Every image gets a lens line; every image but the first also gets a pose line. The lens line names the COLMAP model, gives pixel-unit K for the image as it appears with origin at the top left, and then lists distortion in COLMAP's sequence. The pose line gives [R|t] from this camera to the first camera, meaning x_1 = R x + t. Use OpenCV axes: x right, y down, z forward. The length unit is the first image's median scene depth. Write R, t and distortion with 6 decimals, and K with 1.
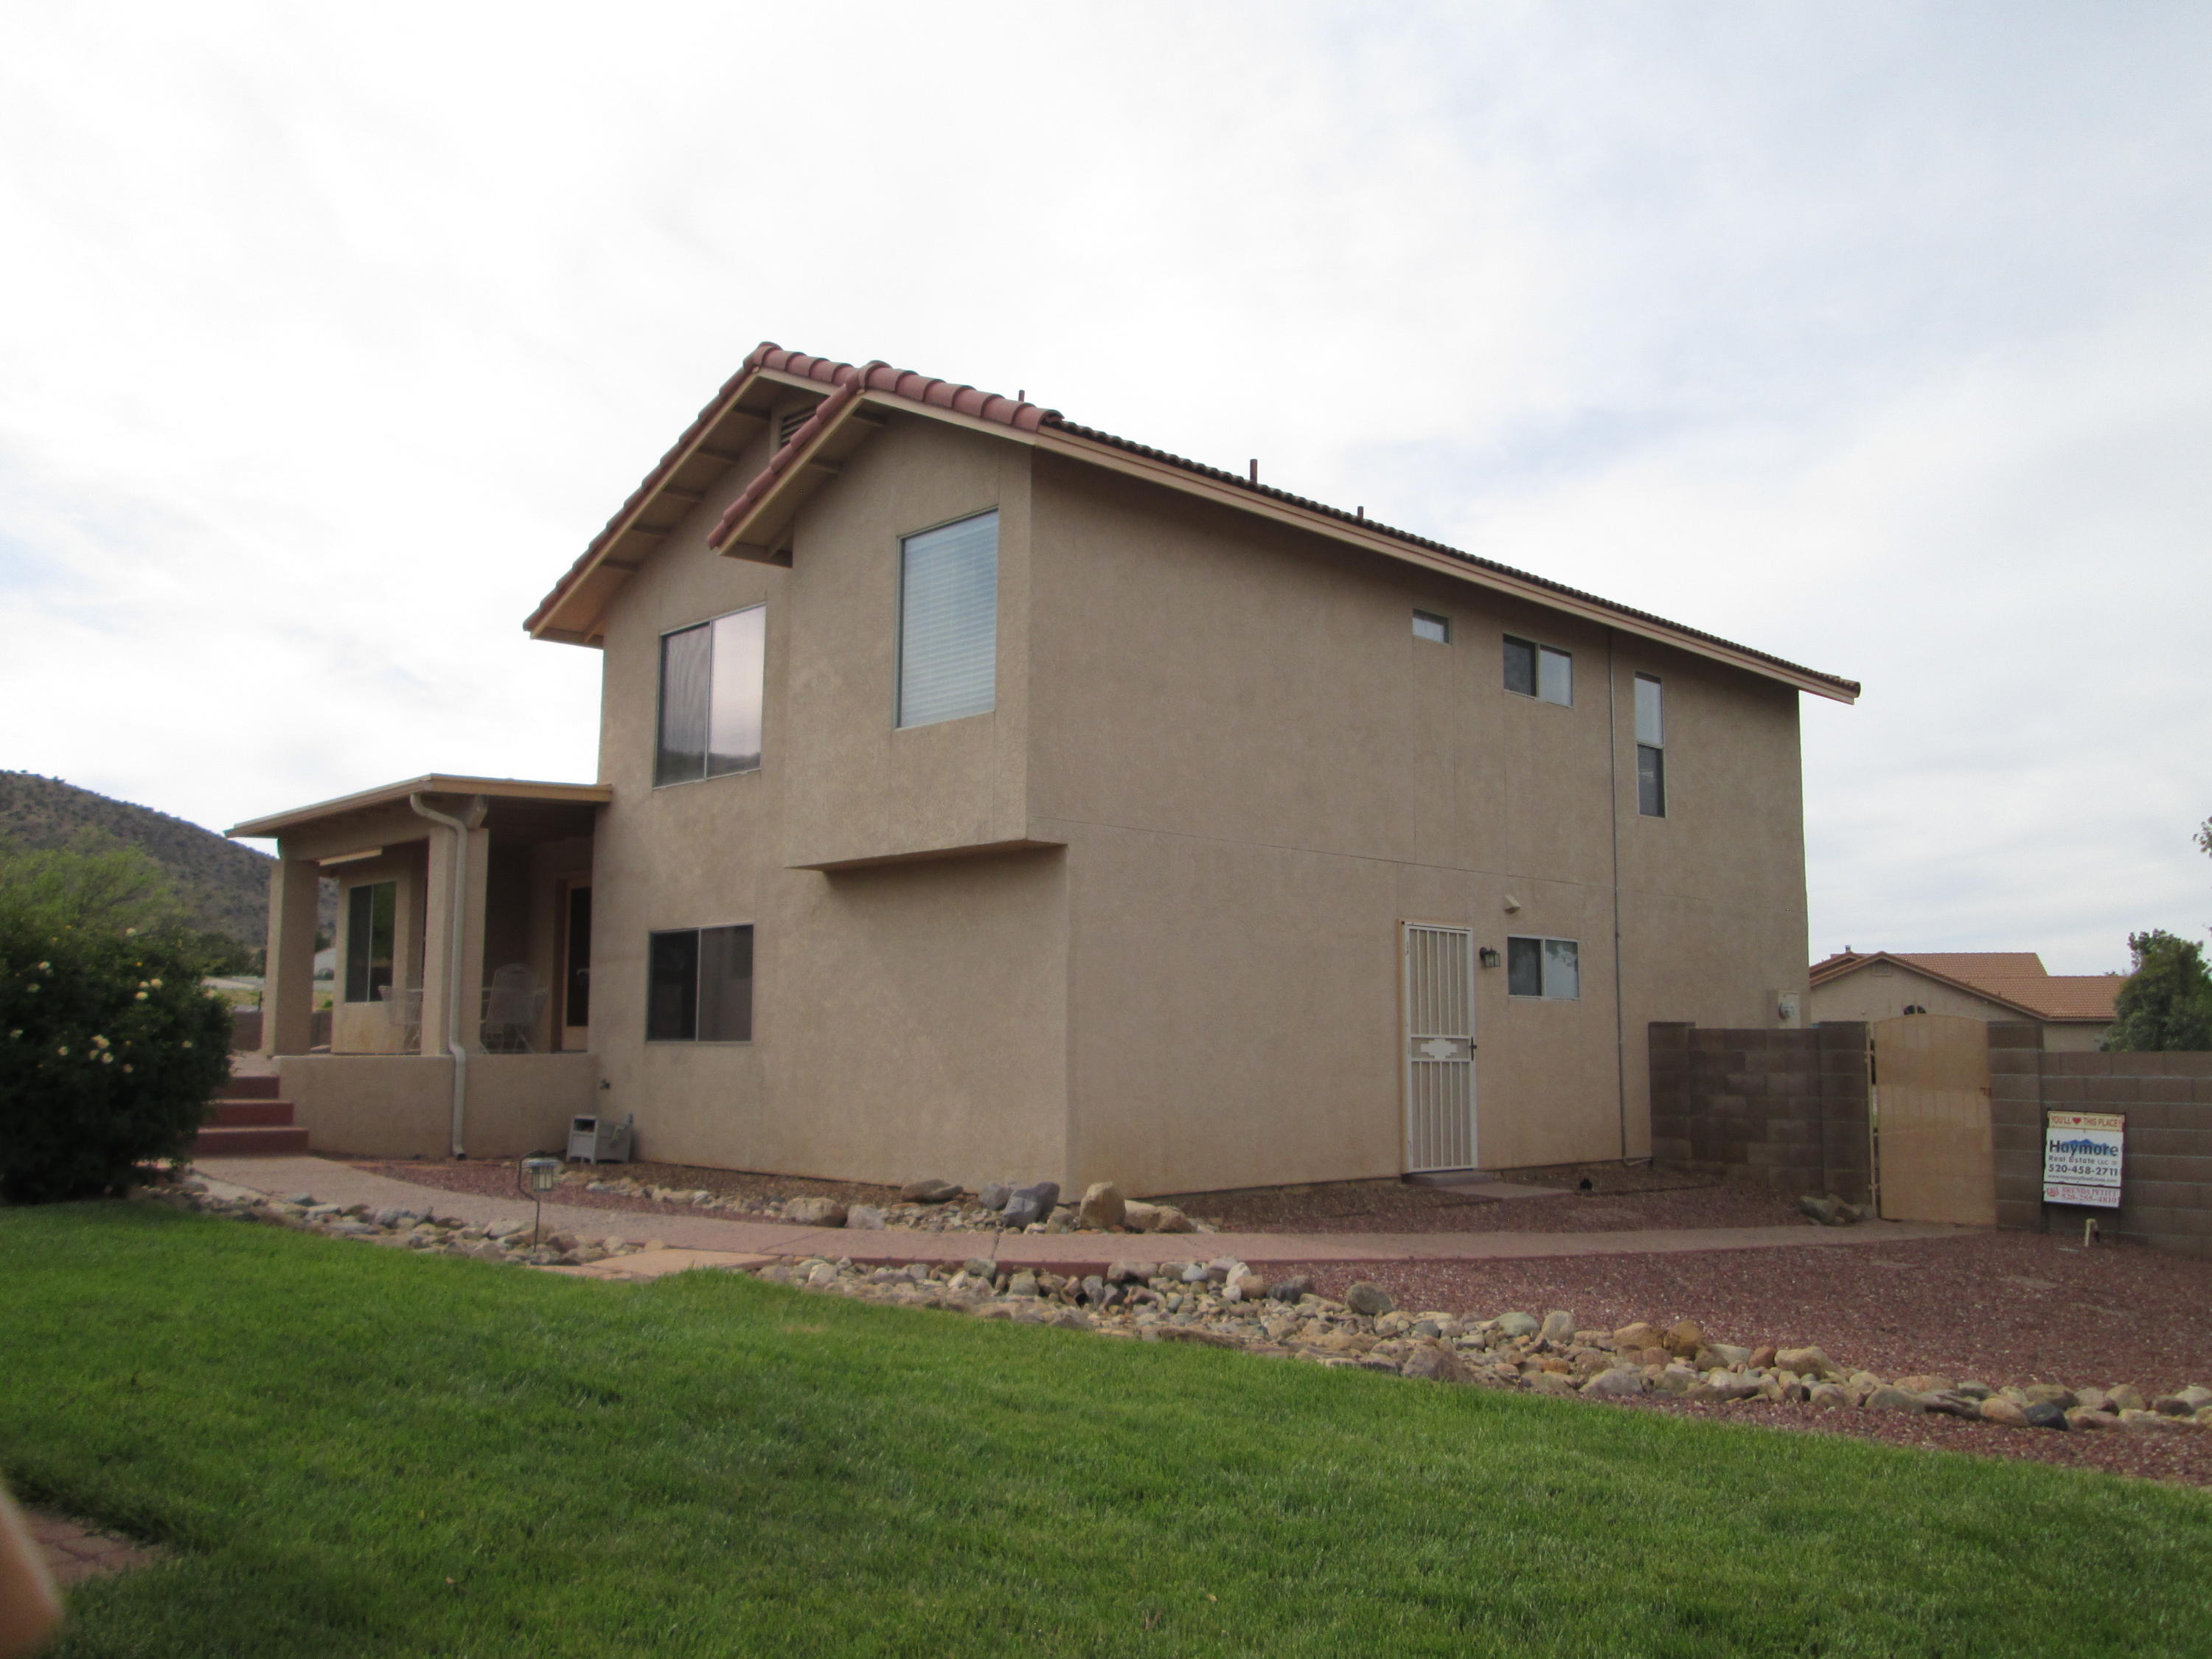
lens RADIAL K [[1798.8, 0, 1106.0], [0, 1798.8, 829.5], [0, 0, 1]] dist [-0.036332, 0.001311]
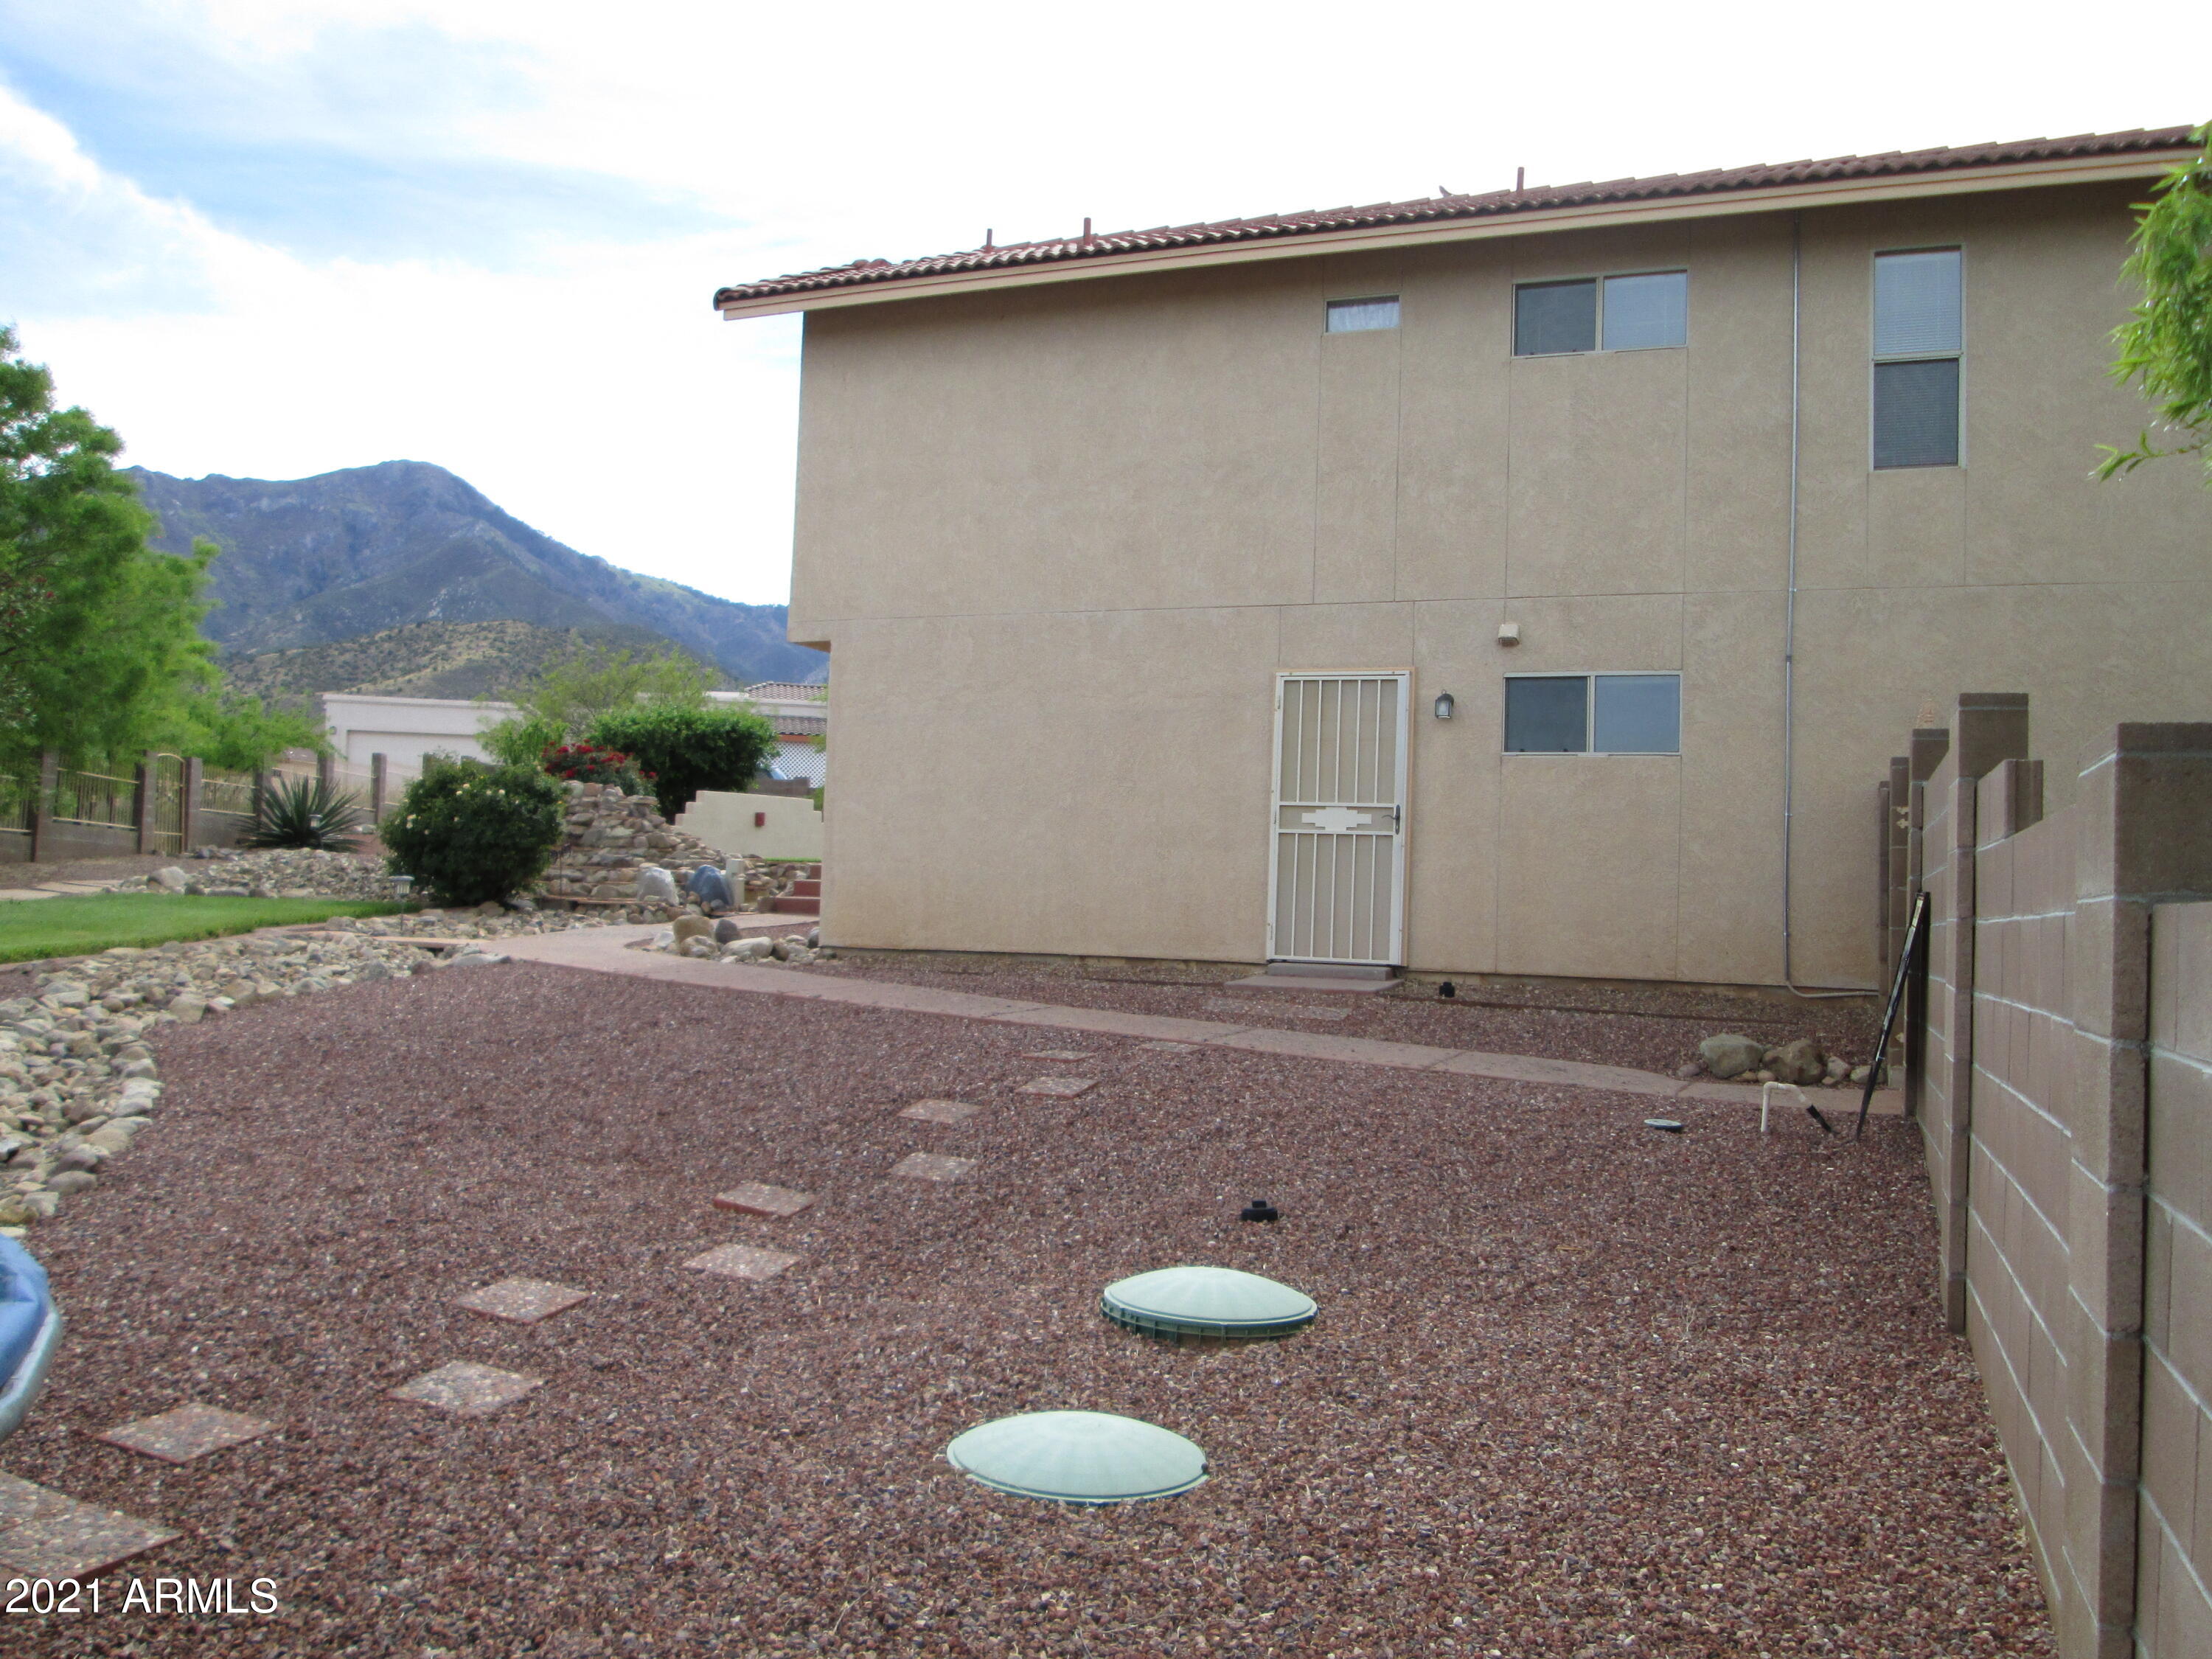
lens RADIAL K [[1798.8, 0, 1106.0], [0, 1798.8, 829.5], [0, 0, 1]] dist [-0.036332, 0.001311]
pose [[0.407365, -0.029203, -0.912799, 0.863958], [0.080400, 0.996755, 0.003992, 0.109078], [0.909720, -0.075015, 0.408390, 0.528189]]
